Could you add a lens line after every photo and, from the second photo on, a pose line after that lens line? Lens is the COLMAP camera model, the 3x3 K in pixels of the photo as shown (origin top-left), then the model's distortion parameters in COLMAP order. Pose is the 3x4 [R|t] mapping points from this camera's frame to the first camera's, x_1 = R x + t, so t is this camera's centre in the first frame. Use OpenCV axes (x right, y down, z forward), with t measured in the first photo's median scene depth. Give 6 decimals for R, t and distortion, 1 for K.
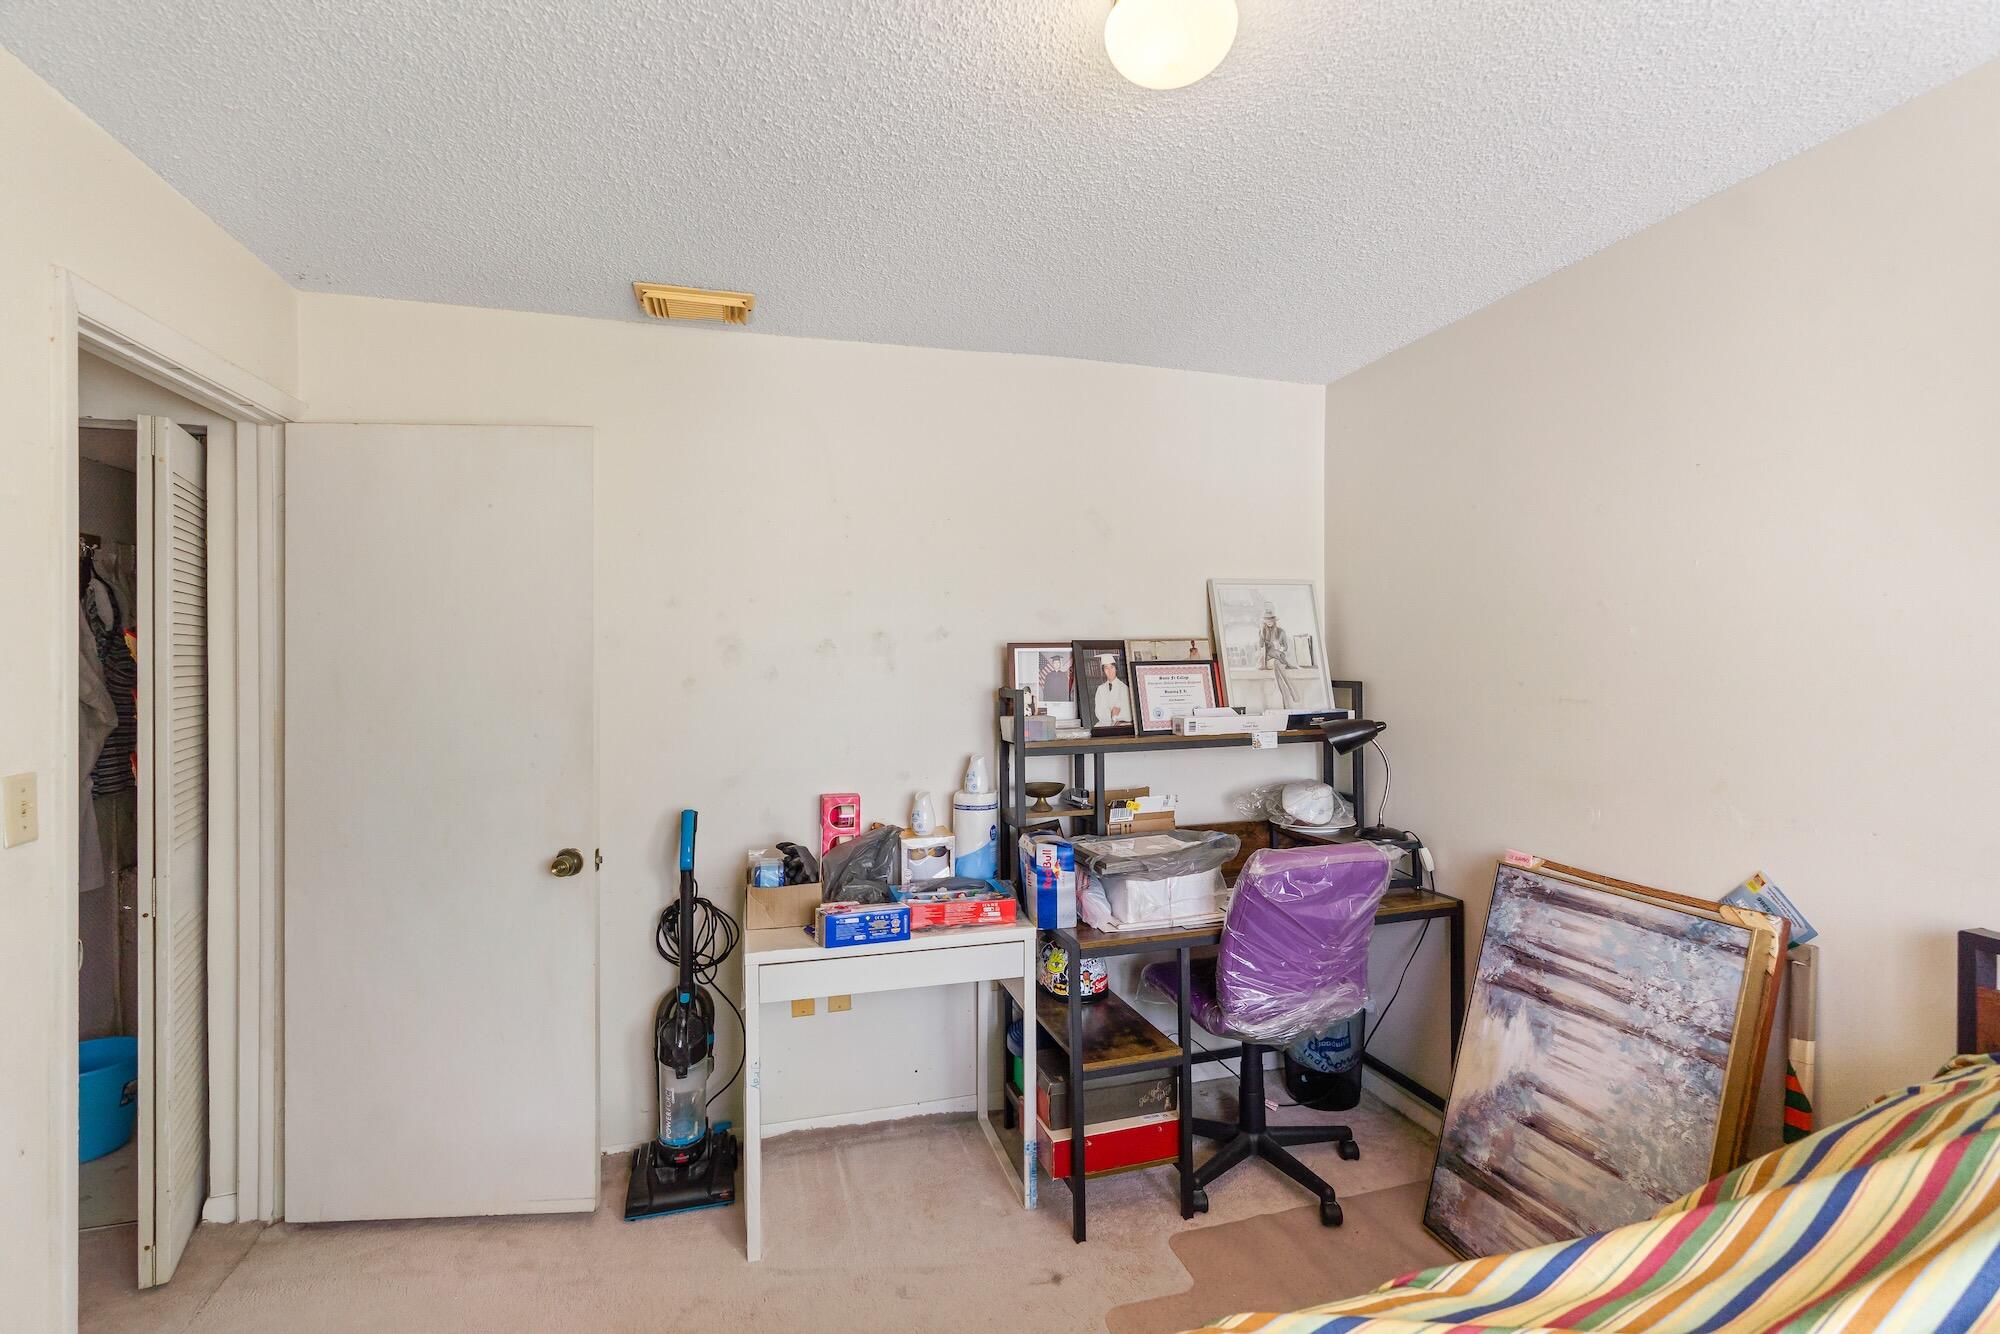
lens RADIAL K [[905.5, 0, 1003.1], [0, 905.5, 656.1], [0, 0, 1]] dist [-0.008128, 0.002971]
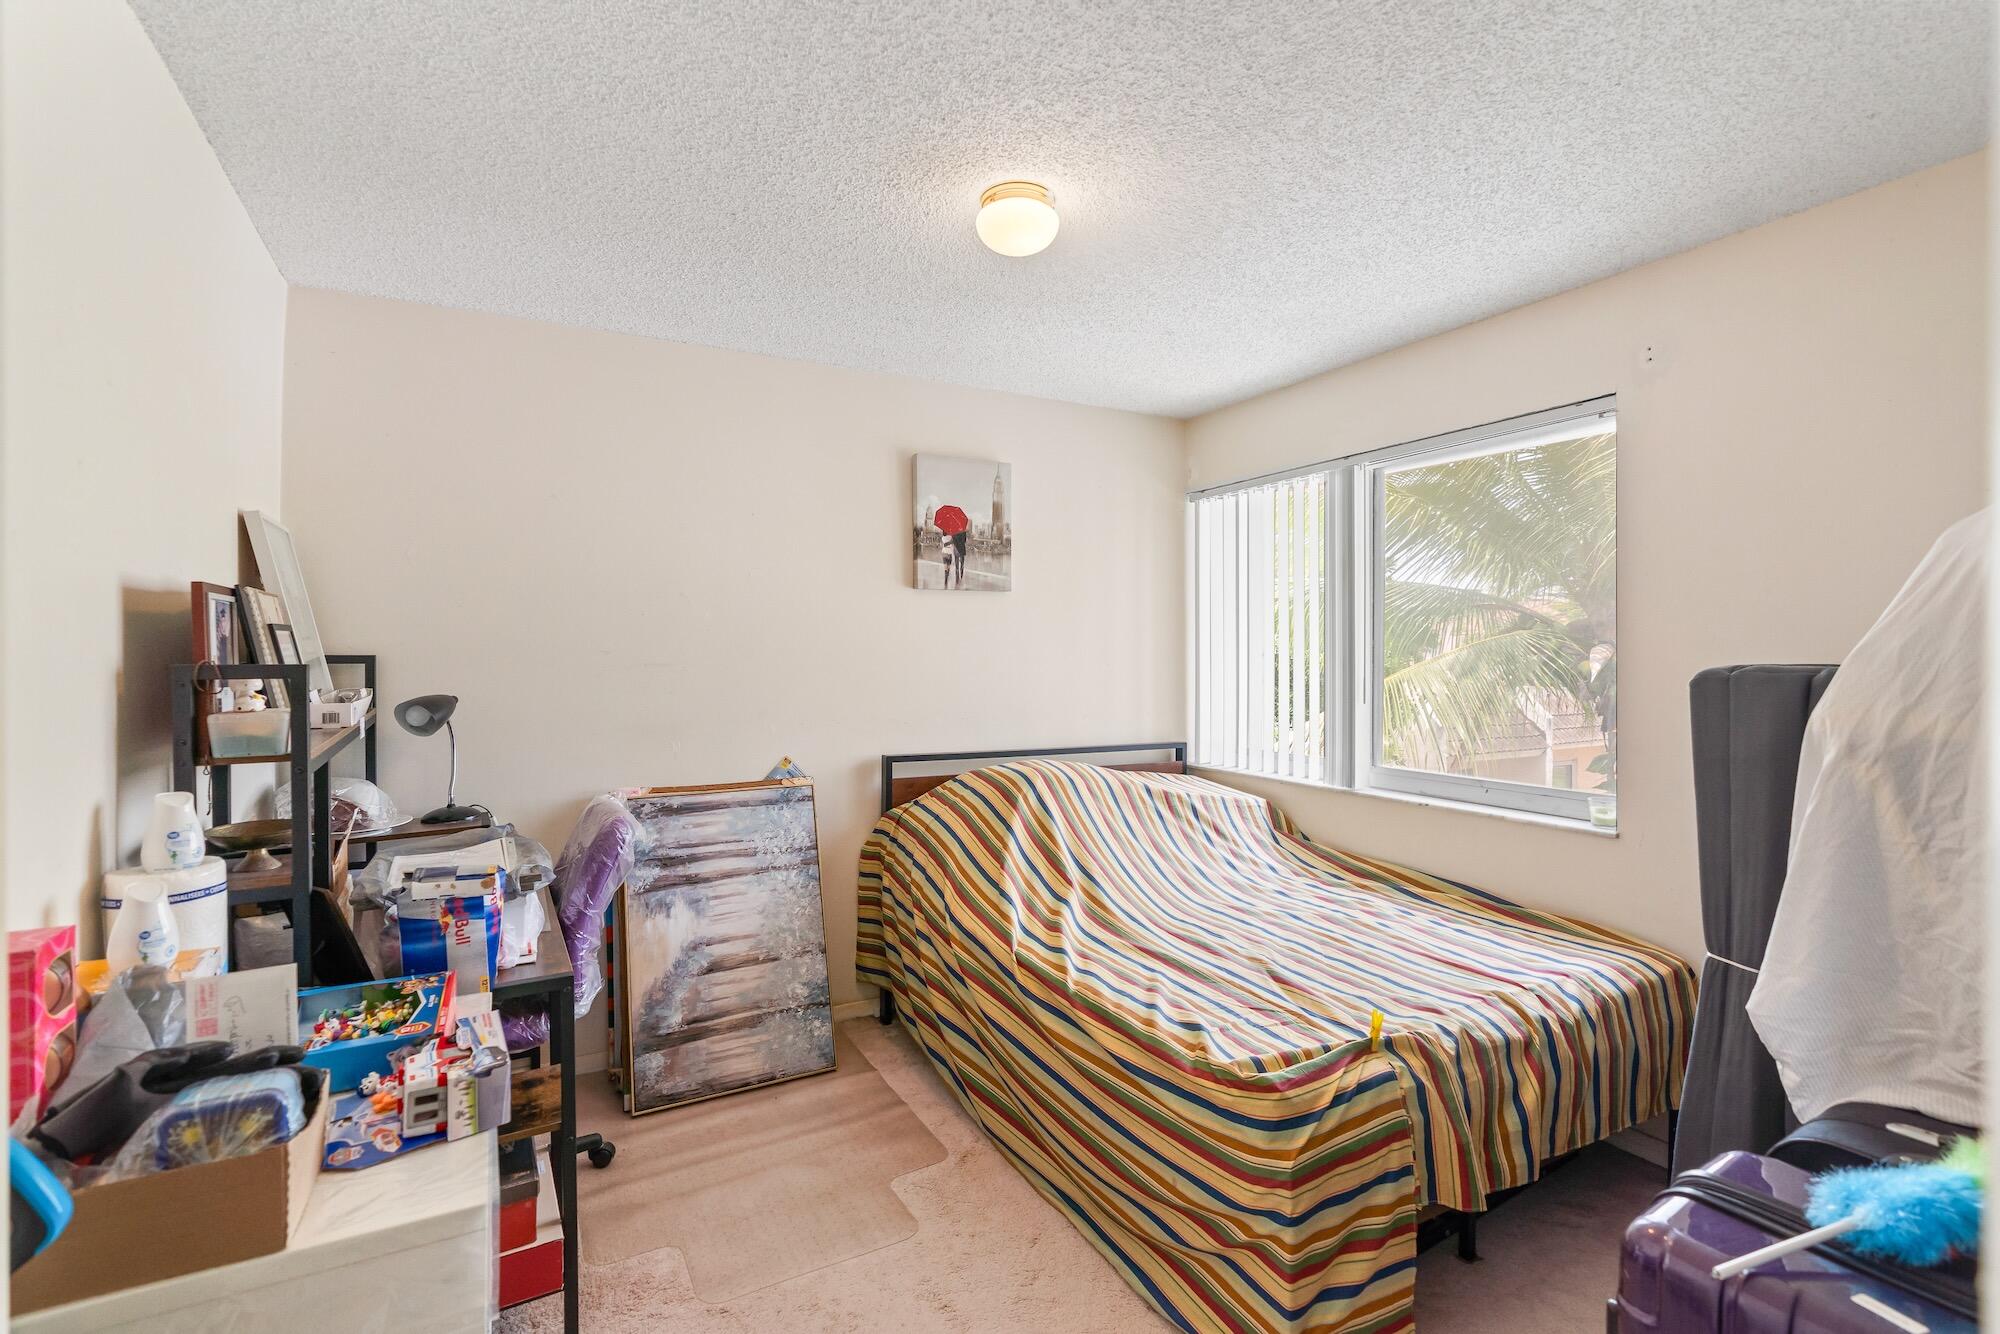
lens RADIAL K [[905.5, 0, 1005.1], [0, 905.5, 658.1], [0, 0, 1]] dist [-0.008128, 0.002971]
pose [[-0.212544, -0.007848, 0.977120, -0.836790], [0.000877, 0.999966, 0.008222, 0.030636], [-0.977151, 0.002605, -0.212530, 0.833321]]
